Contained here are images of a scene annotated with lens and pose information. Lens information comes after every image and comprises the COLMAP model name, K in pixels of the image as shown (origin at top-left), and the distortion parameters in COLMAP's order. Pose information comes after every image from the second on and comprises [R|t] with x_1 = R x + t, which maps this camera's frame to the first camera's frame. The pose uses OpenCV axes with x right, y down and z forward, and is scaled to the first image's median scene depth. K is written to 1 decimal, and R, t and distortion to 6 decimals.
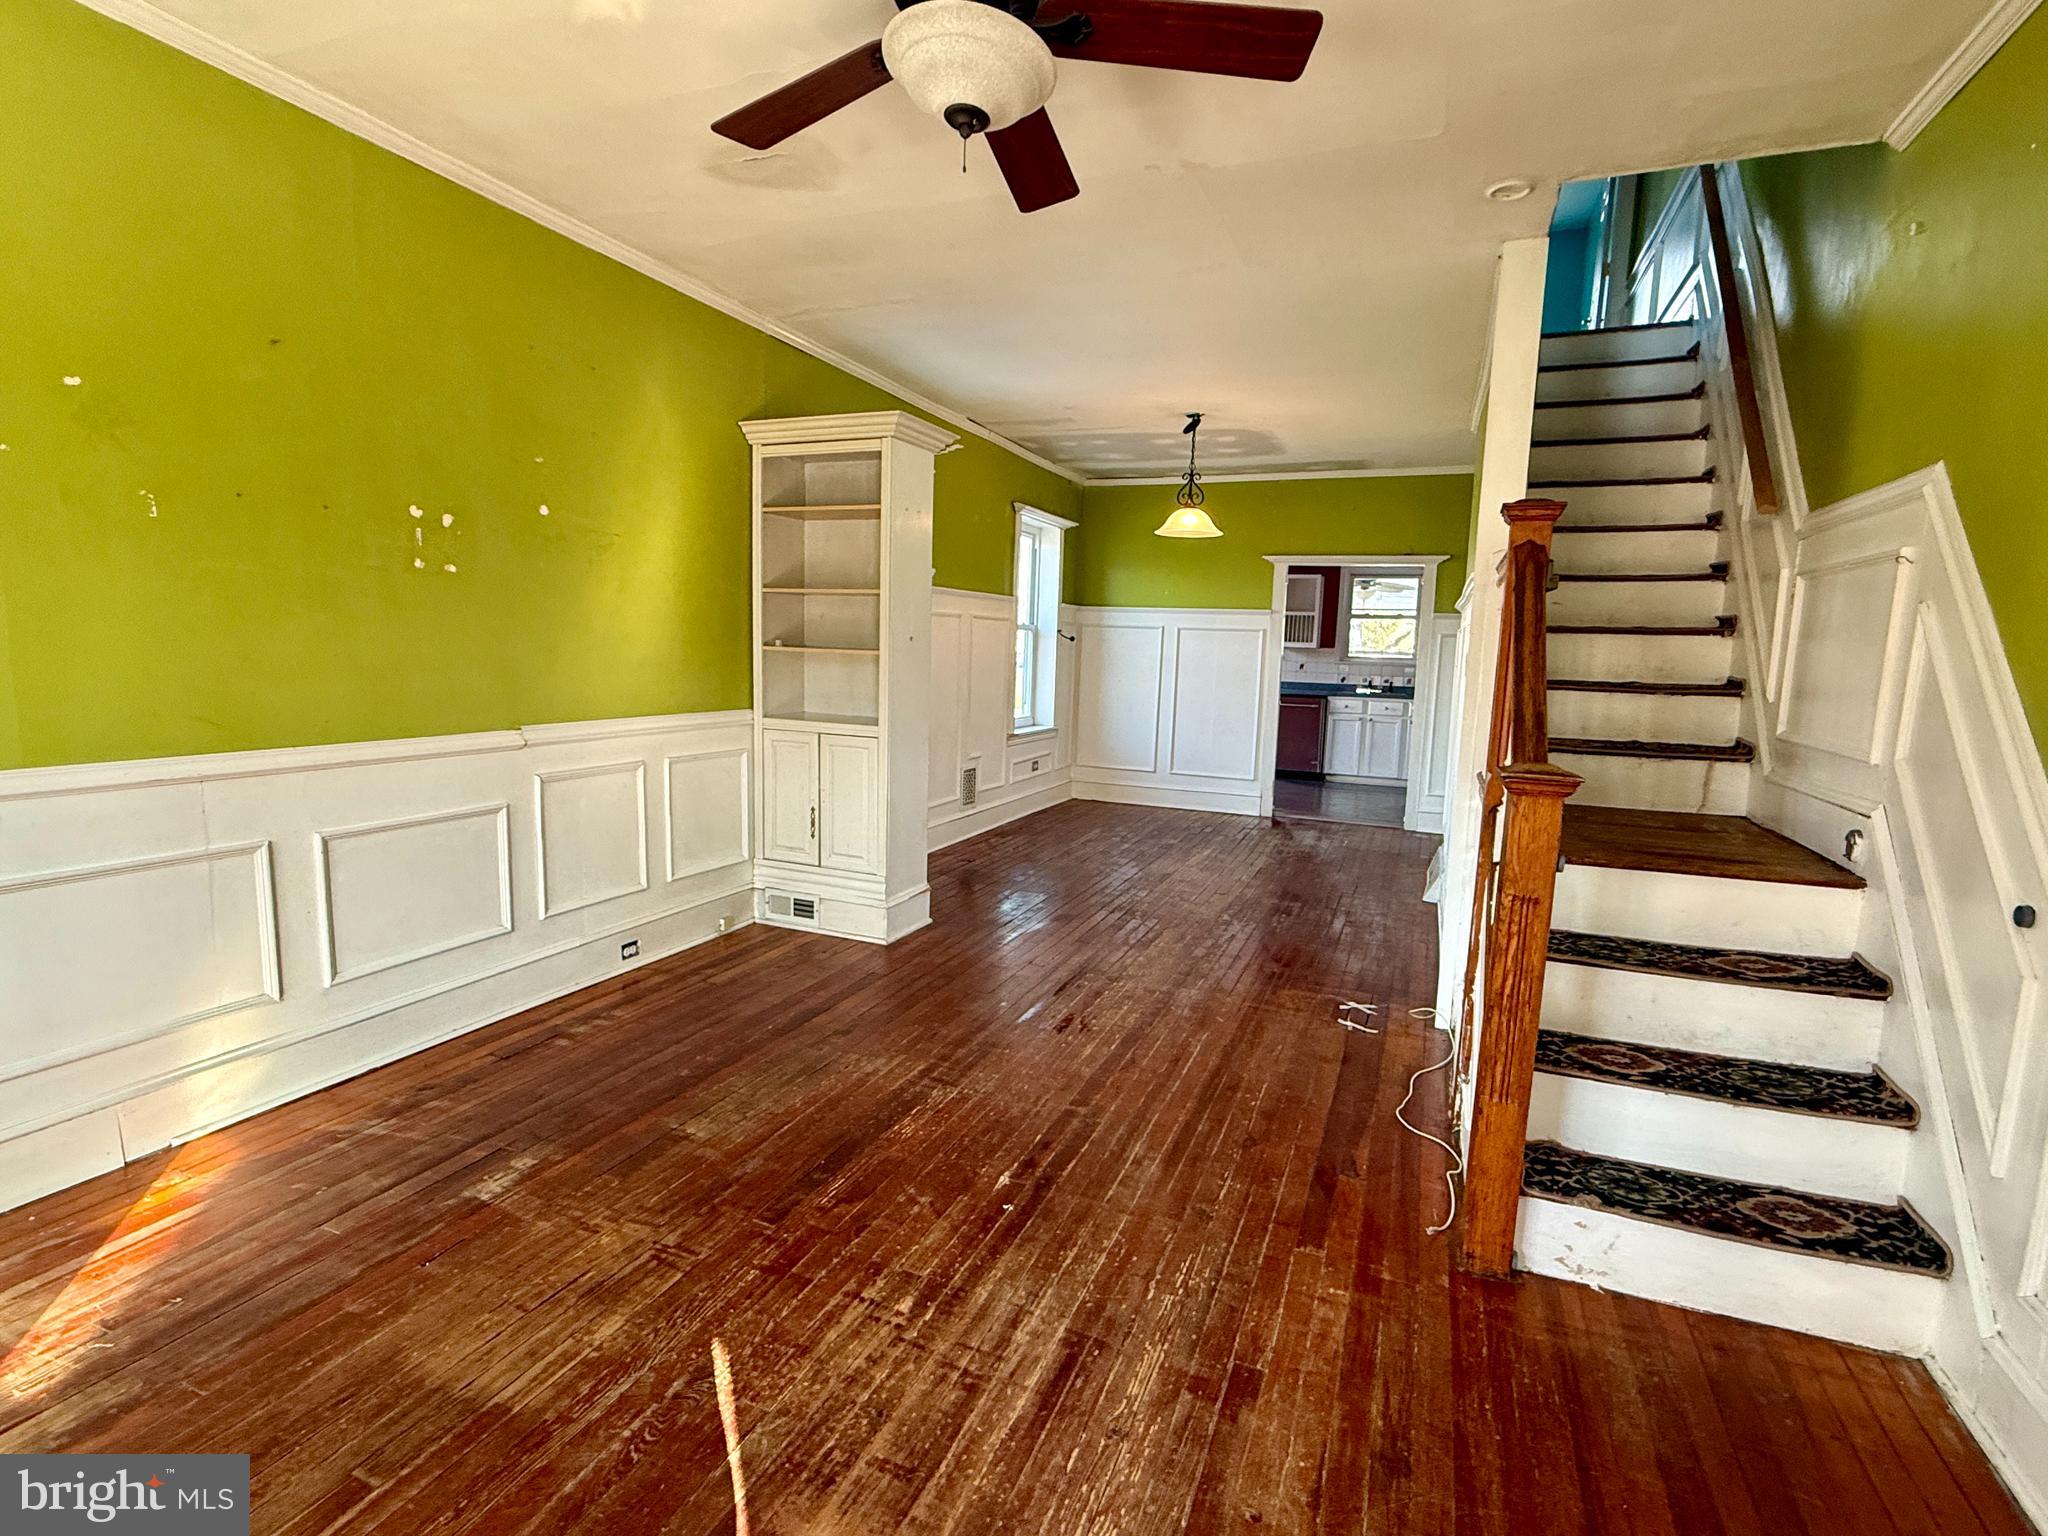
lens RADIAL K [[994.7, 0, 1020.3], [0, 994.7, 772.9], [0, 0, 1]] dist [-0.001564, 0.000144]
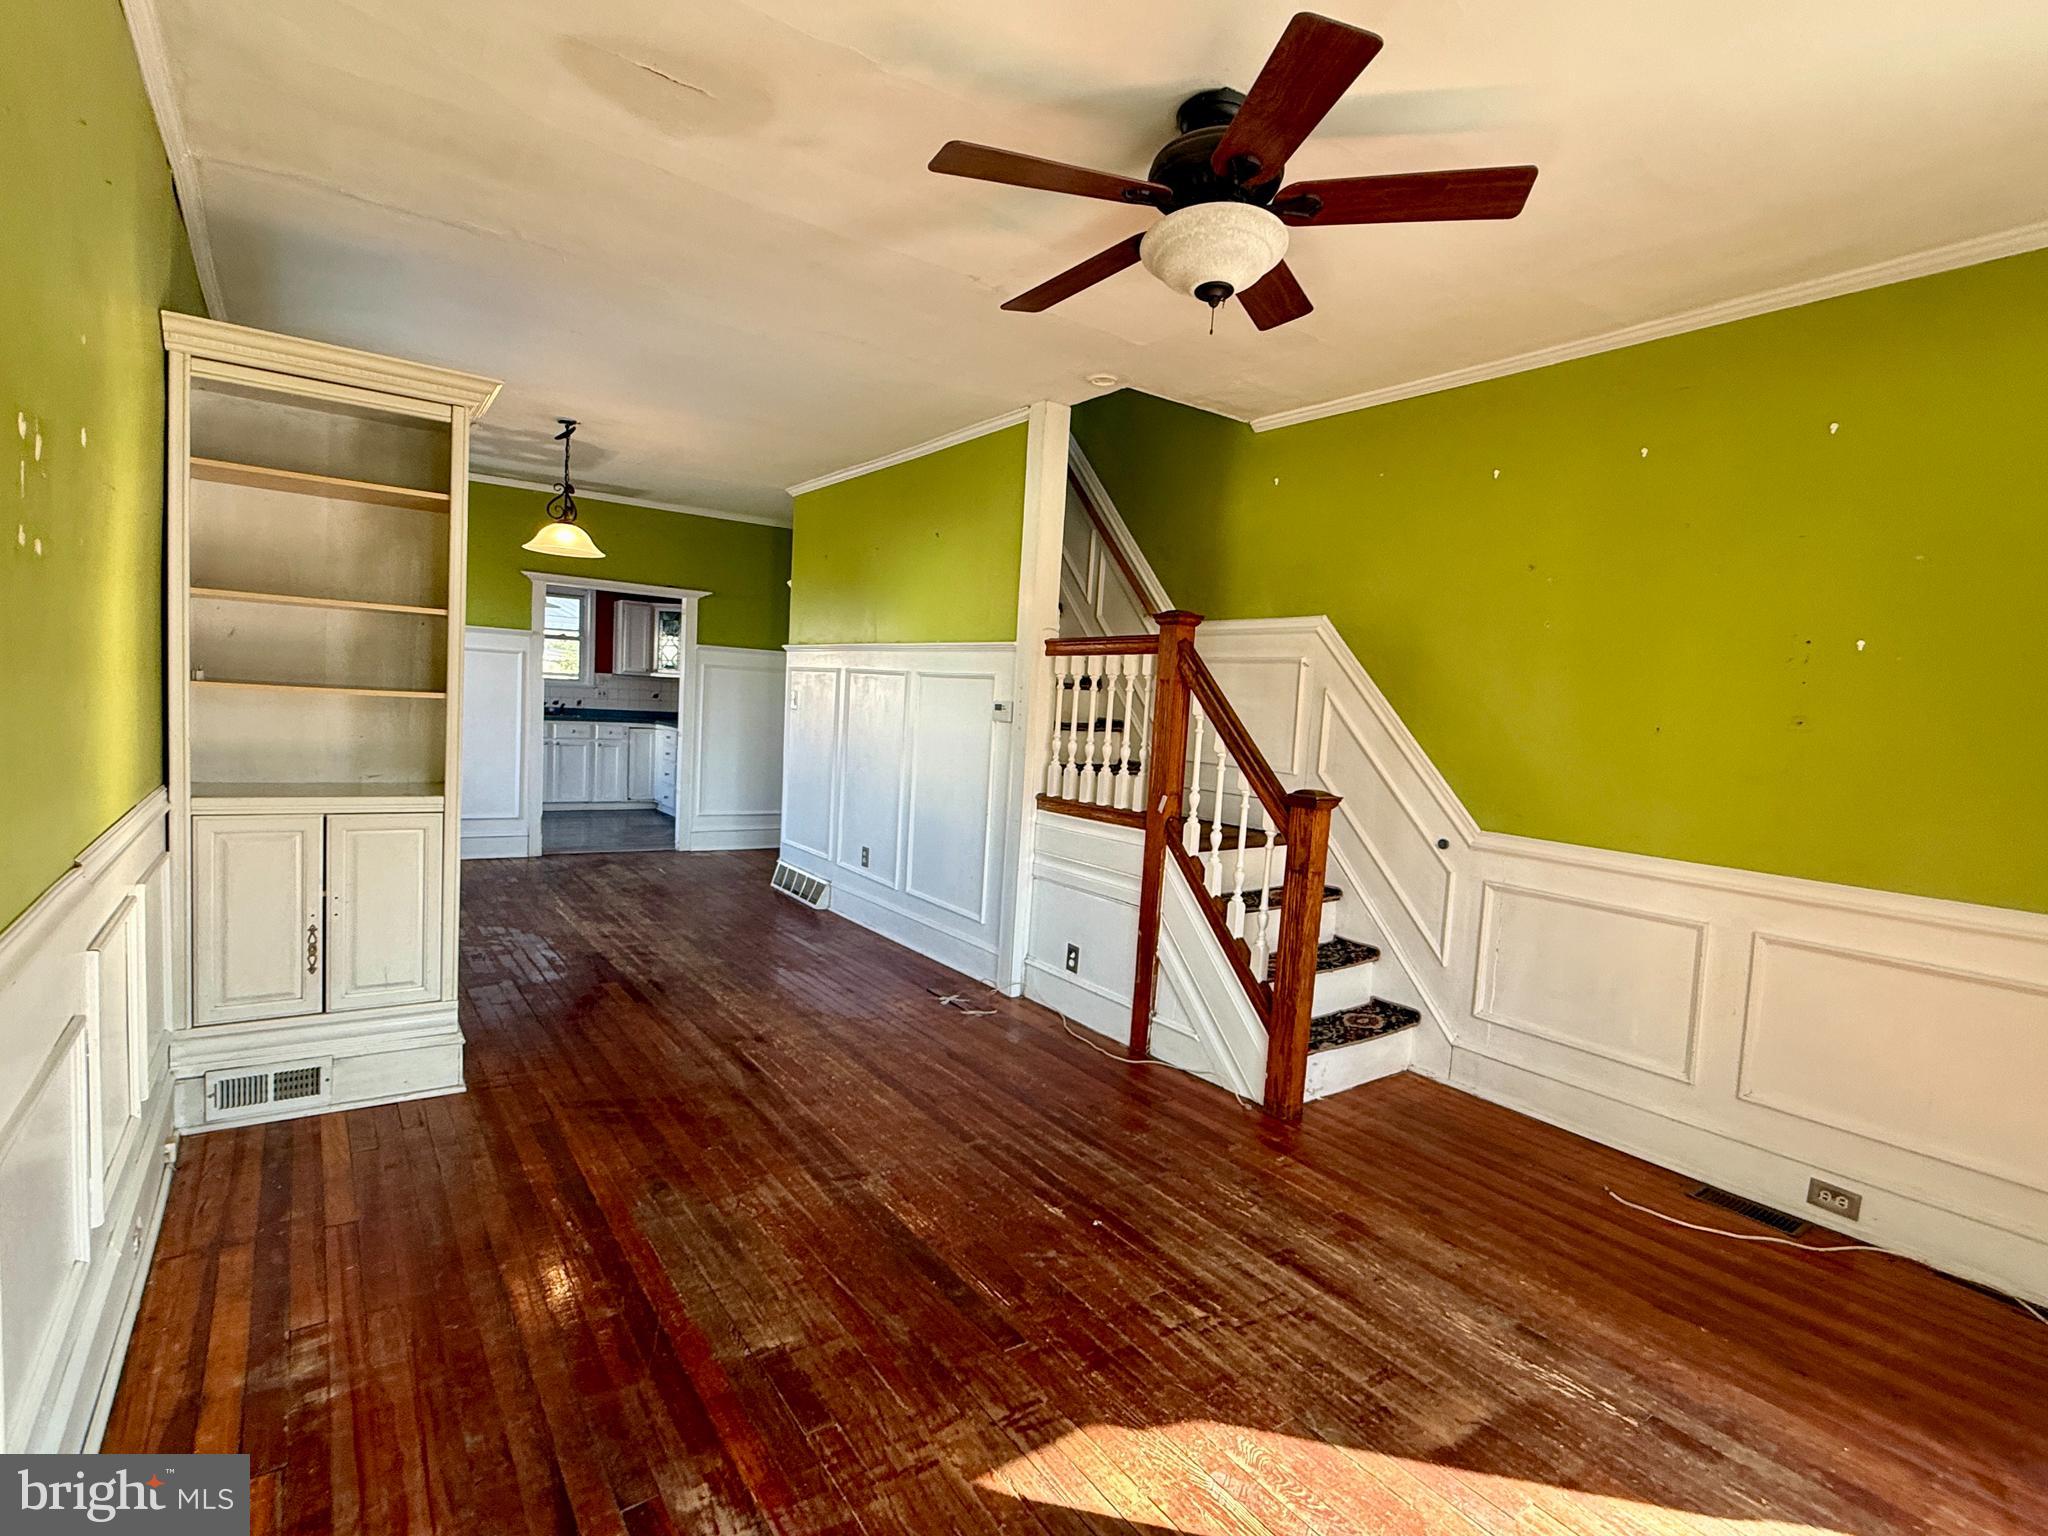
lens RADIAL K [[994.7, 0, 1020.3], [0, 994.7, 772.9], [0, 0, 1]] dist [-0.001564, 0.000144]
pose [[0.527423, -0.062838, 0.847276, -0.842542], [0.068326, 0.997168, 0.031422, -0.091572], [-0.846851, 0.041318, 0.530222, 0.403675]]
